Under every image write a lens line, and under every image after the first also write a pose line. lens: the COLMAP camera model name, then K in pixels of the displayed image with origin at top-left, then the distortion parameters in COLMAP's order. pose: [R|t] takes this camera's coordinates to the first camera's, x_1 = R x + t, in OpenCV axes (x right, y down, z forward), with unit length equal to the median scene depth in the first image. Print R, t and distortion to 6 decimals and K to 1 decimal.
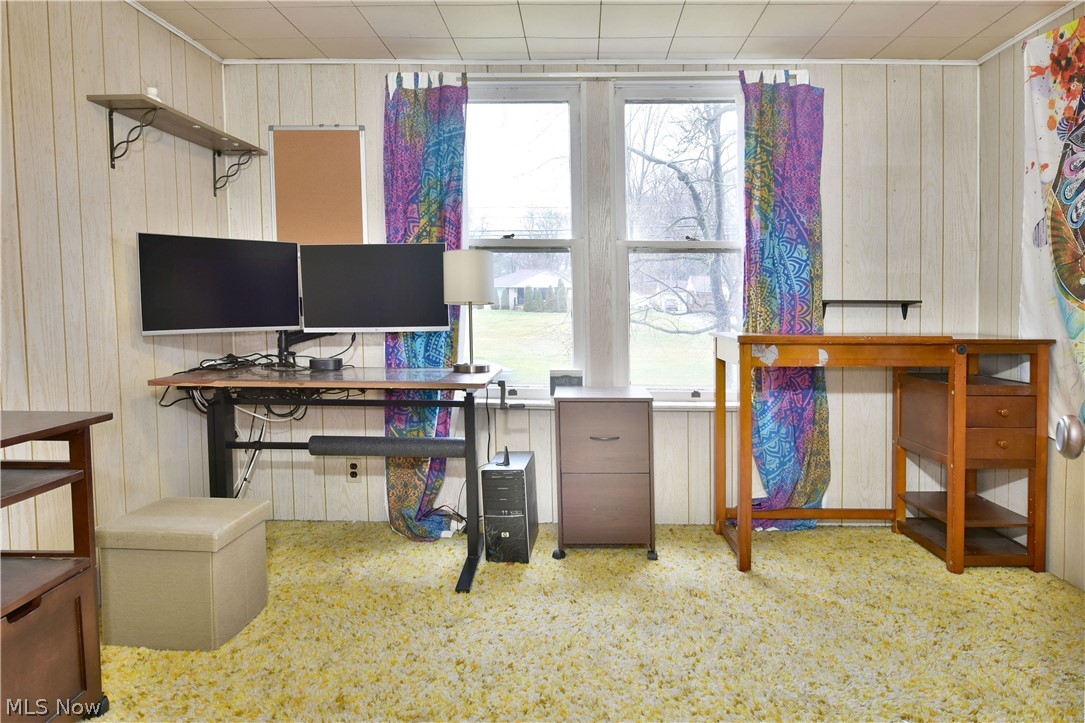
lens RADIAL K [[744.7, 0, 545.7], [0, 744.7, 329.1], [0, 0, 1]] dist [-0.003755, -0.001590]
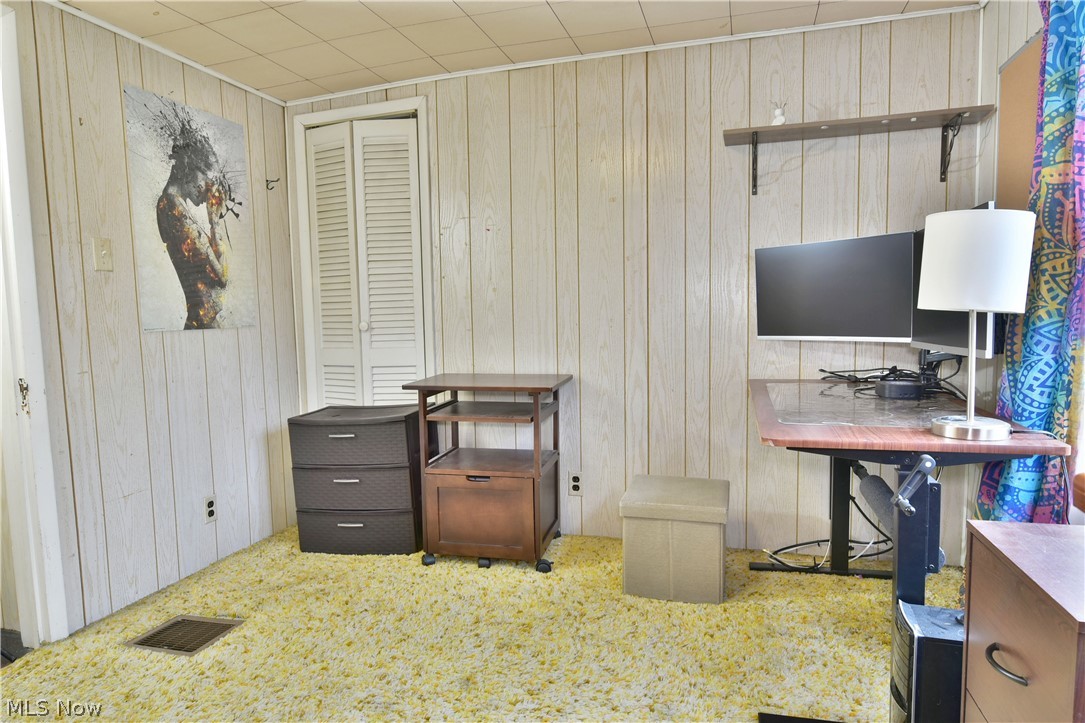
lens RADIAL K [[654.1, 0, 543.7], [0, 654.1, 364.1], [0, 0, 1]] dist [-0.010782, -0.002037]
pose [[-0.244111, 0.092495, -0.965326, 0.521270], [-0.008977, 0.995183, 0.097626, -0.050474], [0.969706, 0.032497, -0.242105, 0.956741]]
